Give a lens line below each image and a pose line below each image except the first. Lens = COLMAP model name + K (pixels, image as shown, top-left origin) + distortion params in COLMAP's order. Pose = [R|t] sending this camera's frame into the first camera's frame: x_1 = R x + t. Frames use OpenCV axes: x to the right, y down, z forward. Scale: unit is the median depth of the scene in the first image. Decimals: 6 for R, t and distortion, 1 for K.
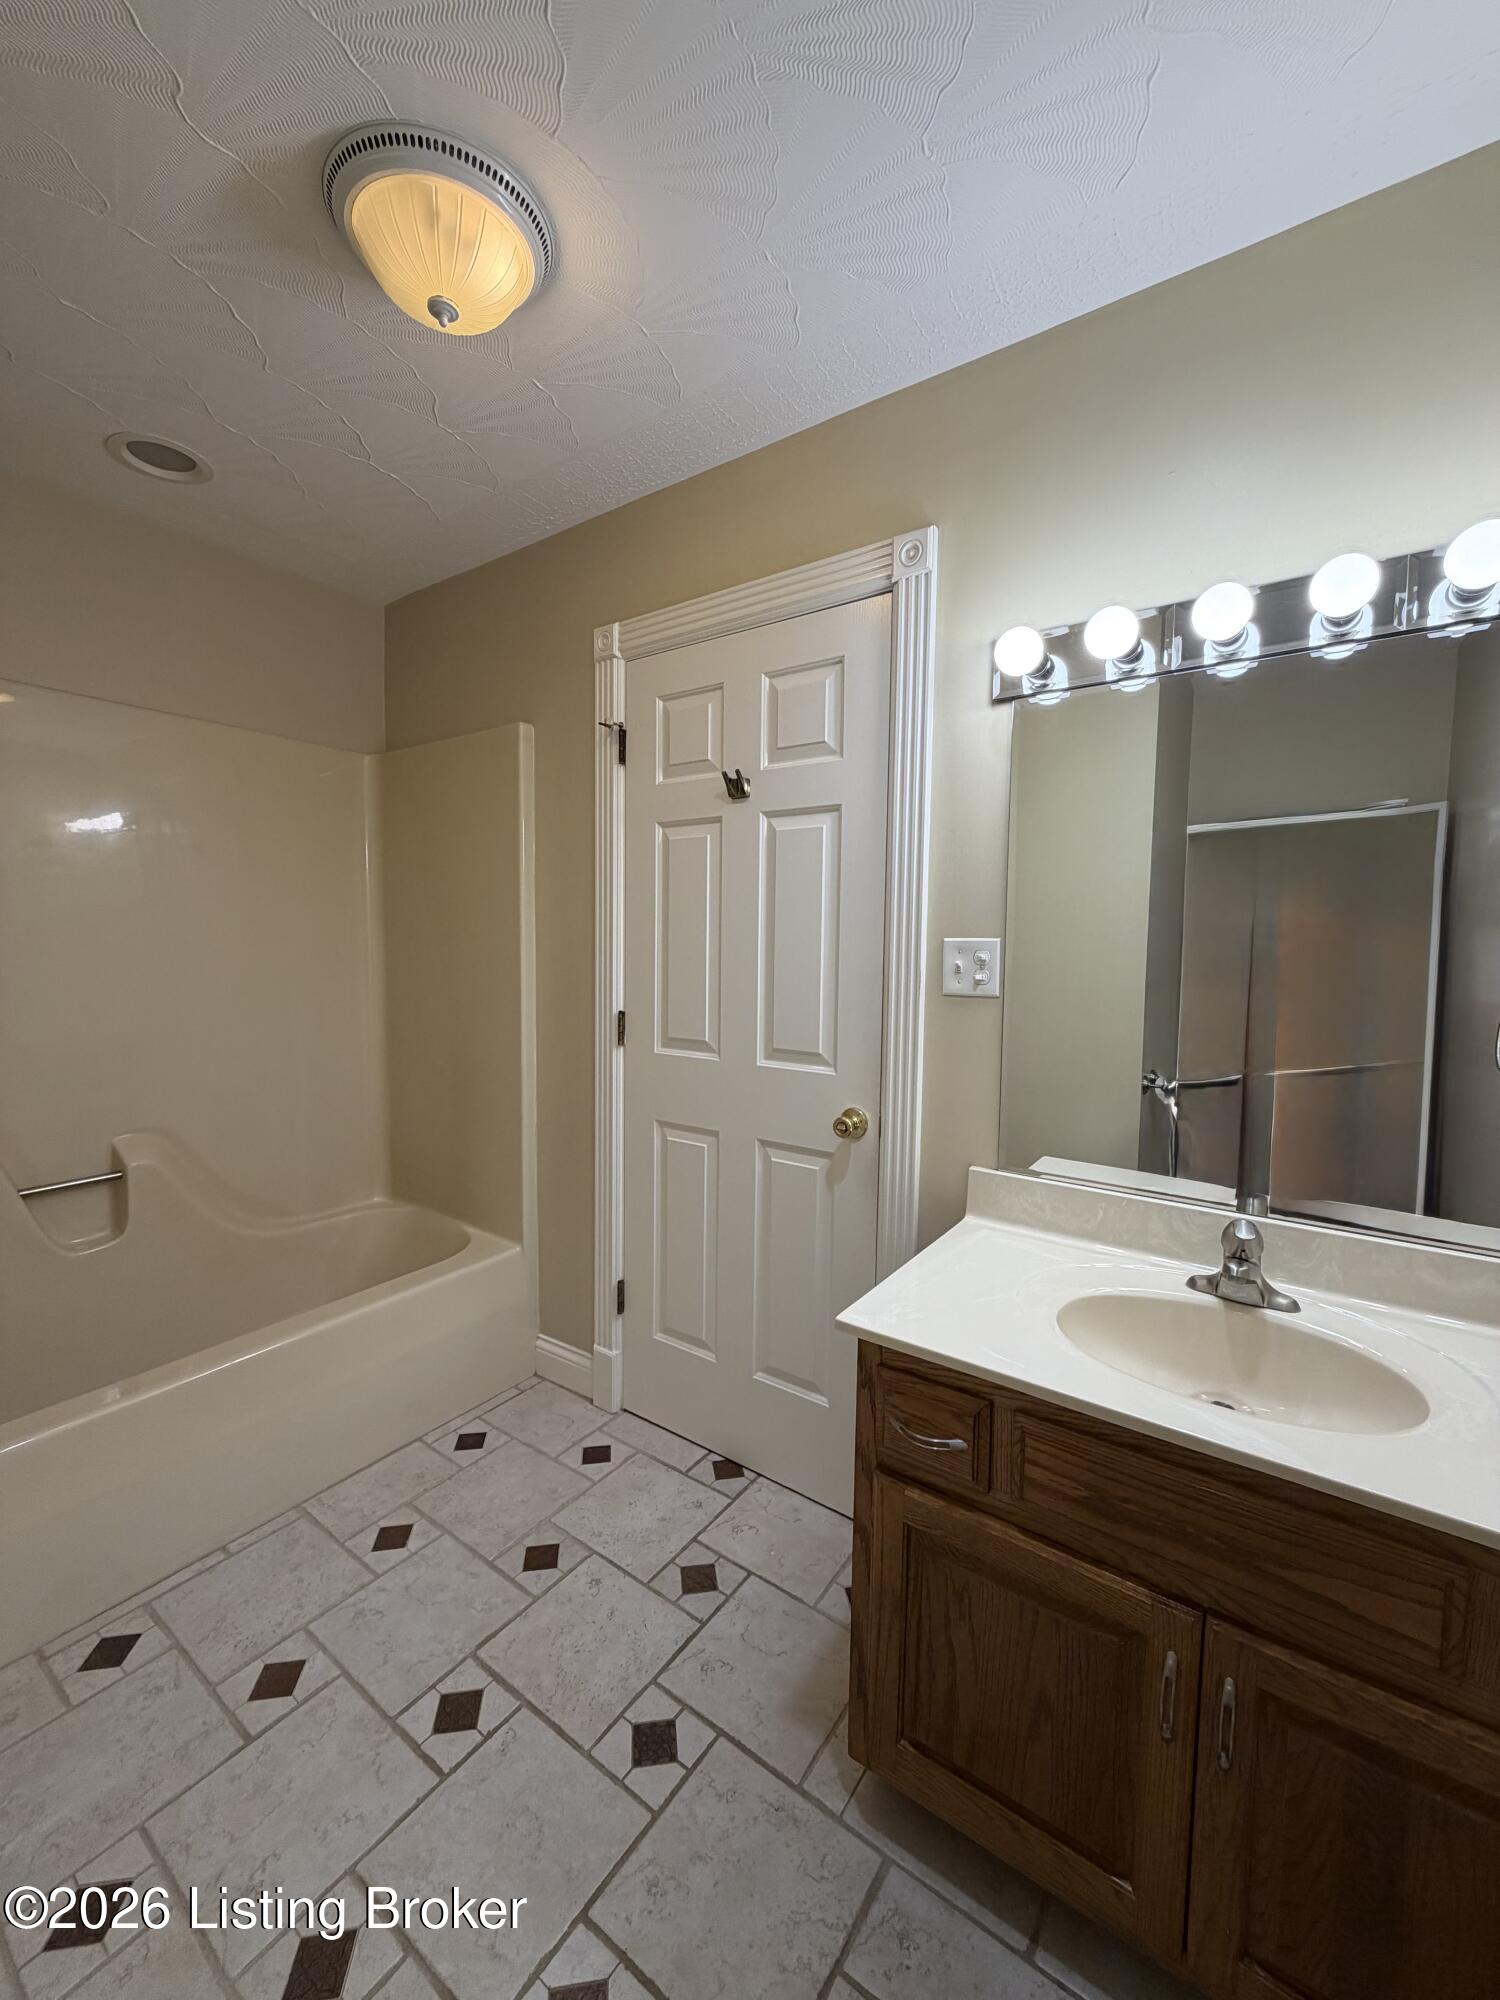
lens RADIAL K [[797.3, 0, 751.0], [0, 797.3, 998.2], [0, 0, 1]] dist [0.000268, 0.000083]
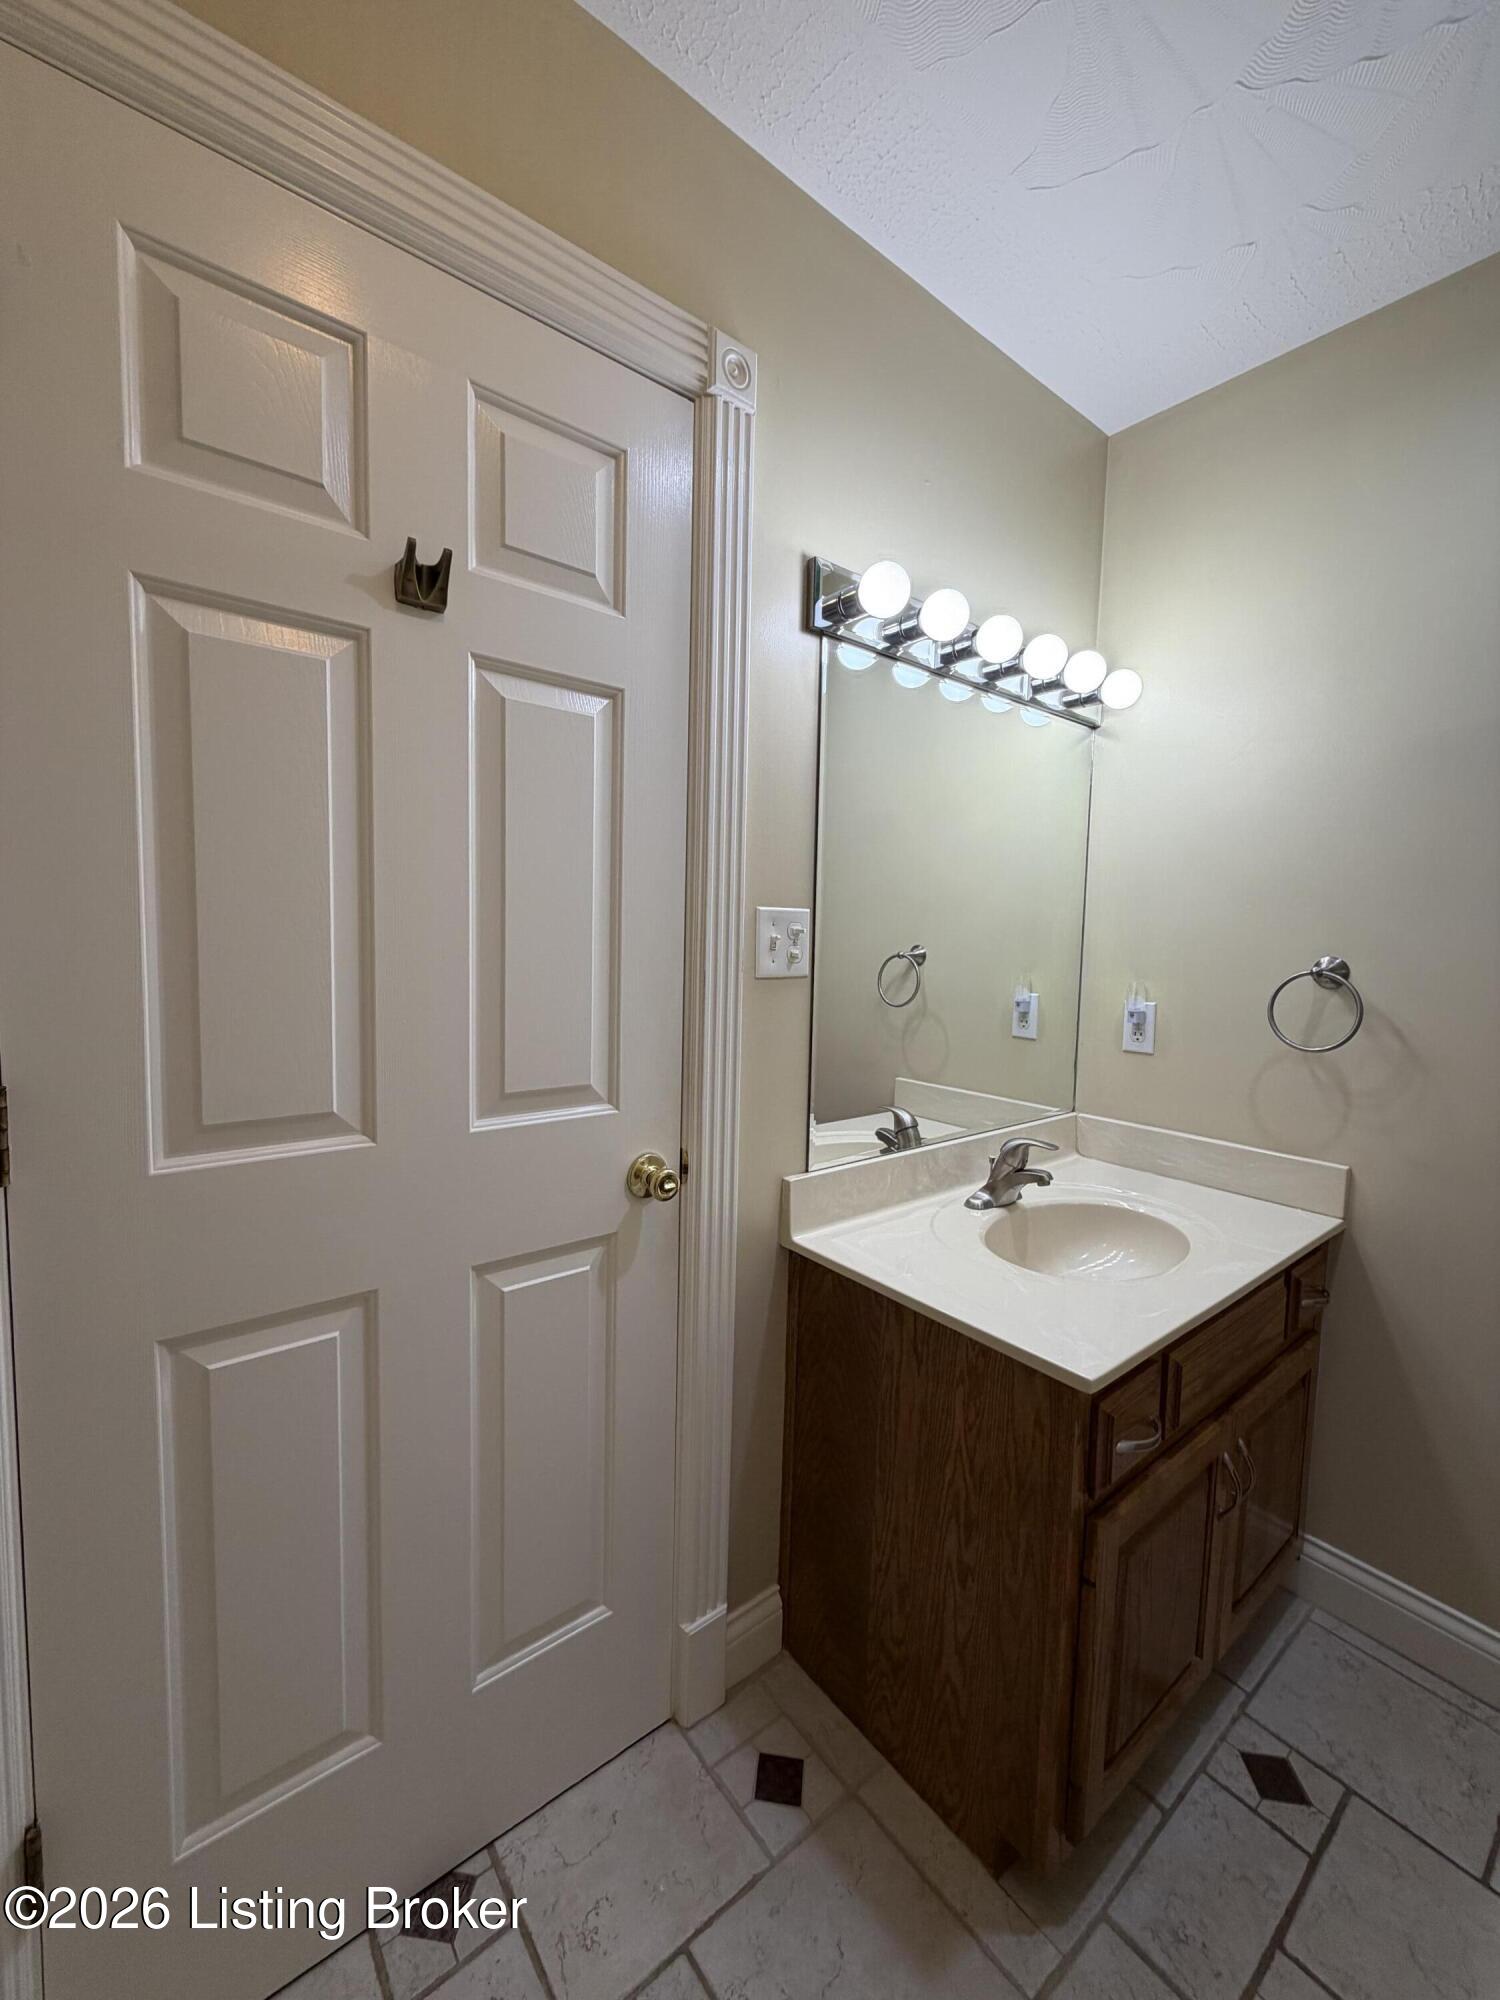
lens RADIAL K [[797.3, 0, 751.0], [0, 797.3, 998.2], [0, 0, 1]] dist [0.000268, 0.000083]
pose [[0.280998, -0.080302, 0.956343, -0.457224], [0.049253, 0.996387, 0.069193, -0.034372], [-0.958444, 0.027660, 0.283938, 0.682628]]
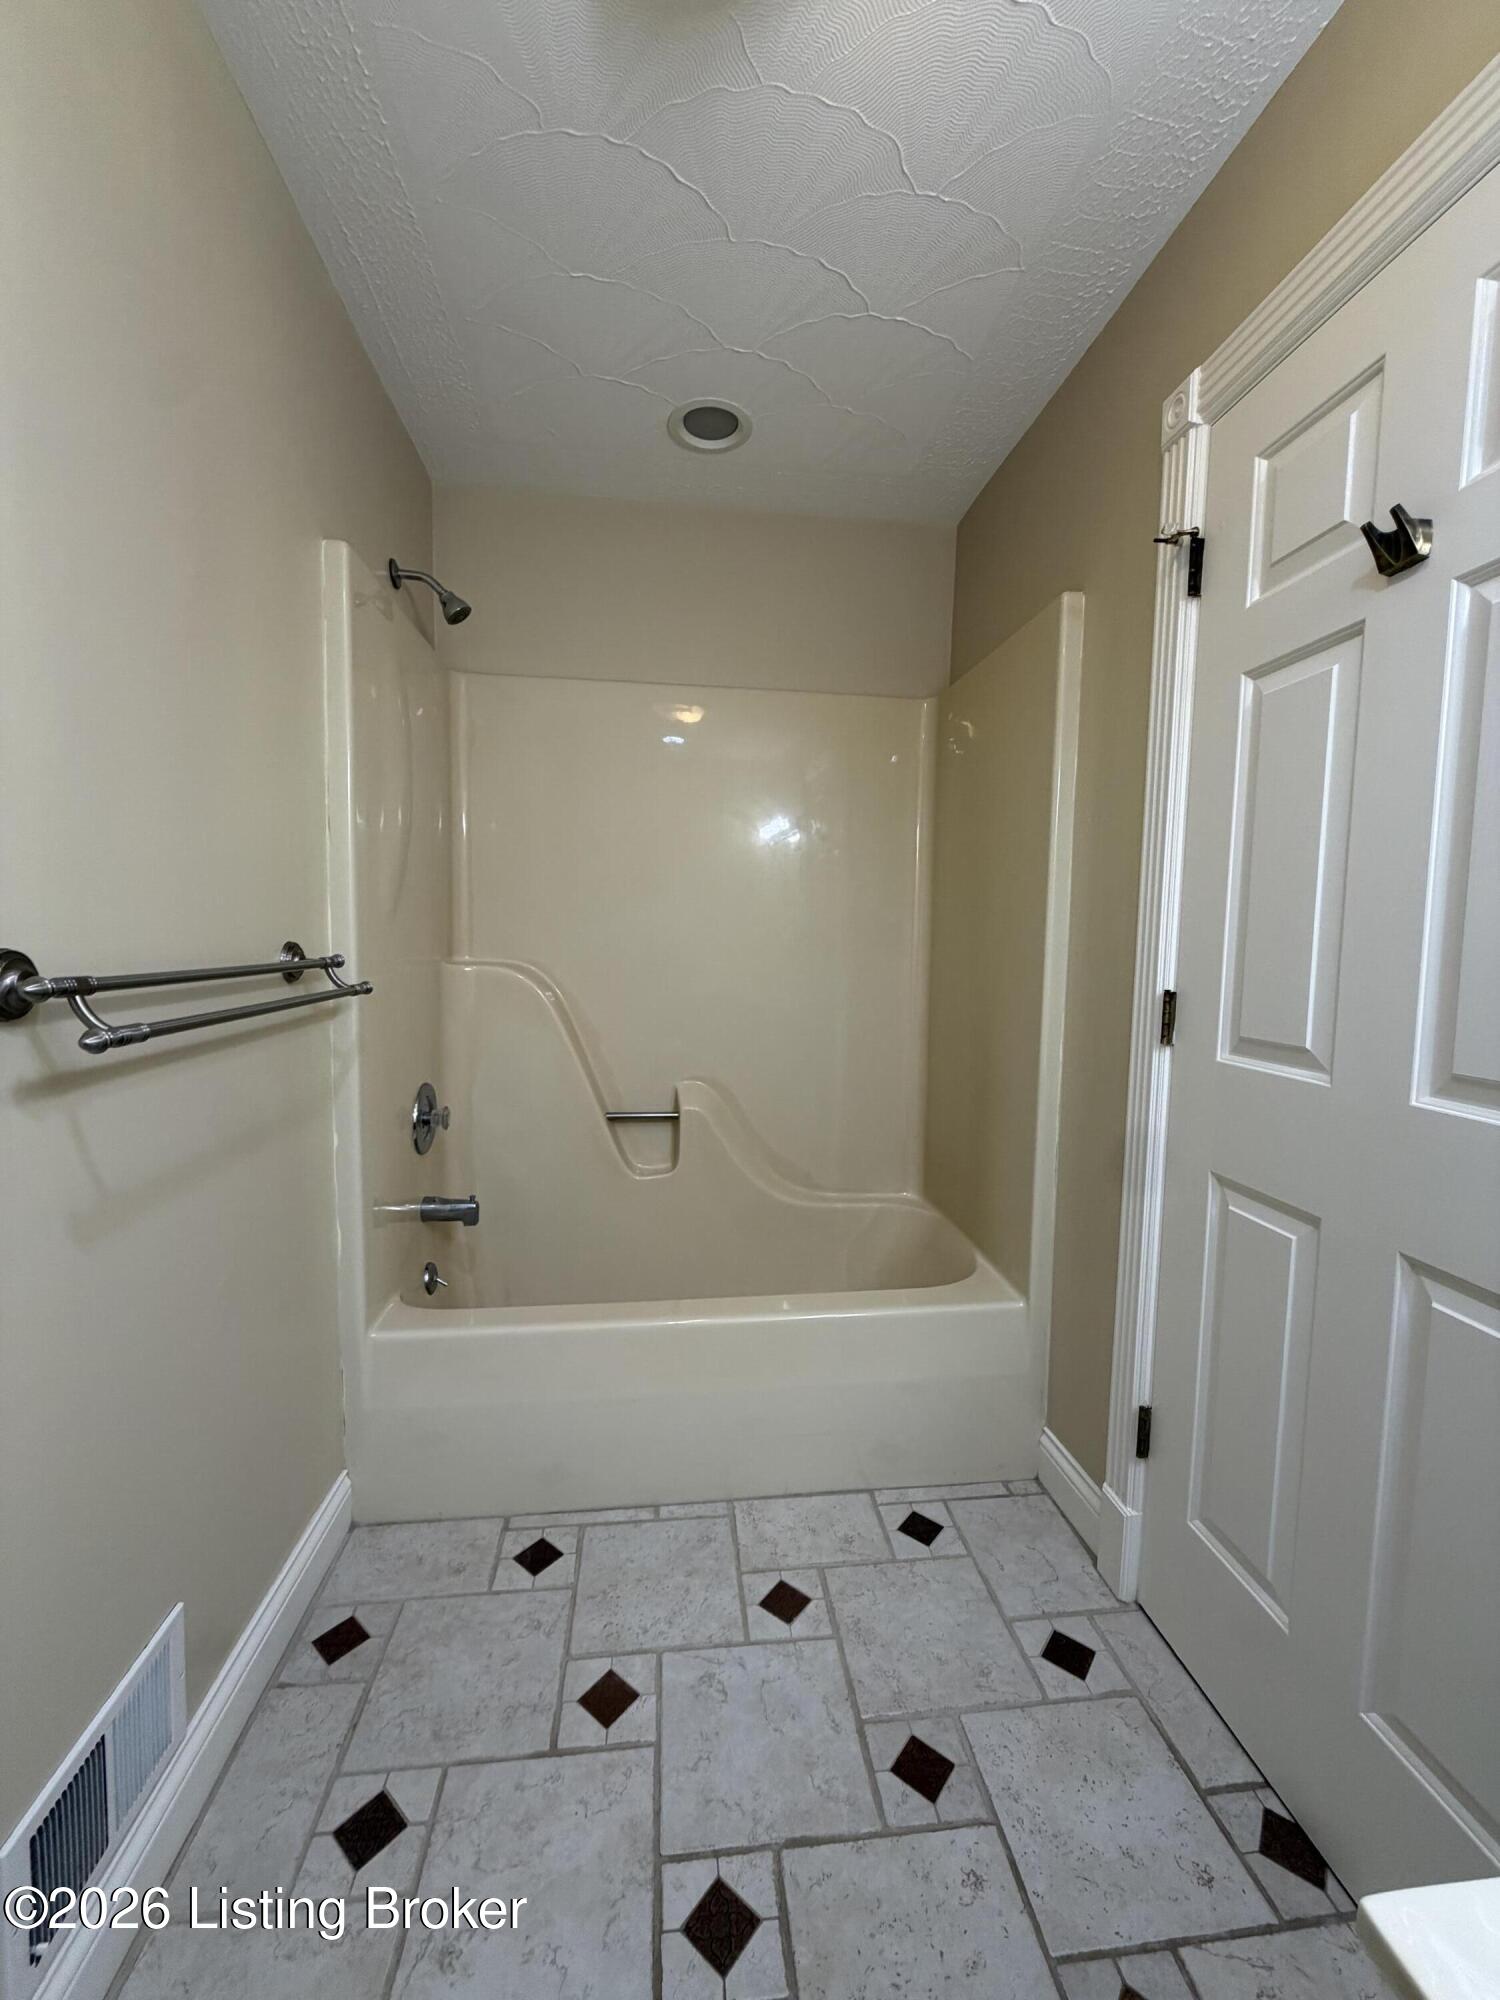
lens RADIAL K [[797.3, 0, 751.0], [0, 797.3, 998.2], [0, 0, 1]] dist [0.000268, 0.000083]
pose [[0.669168, 0.056560, -0.740956, 0.099000], [-0.062300, 0.997859, 0.019906, 0.034805], [0.740495, 0.032841, 0.671258, 0.375734]]
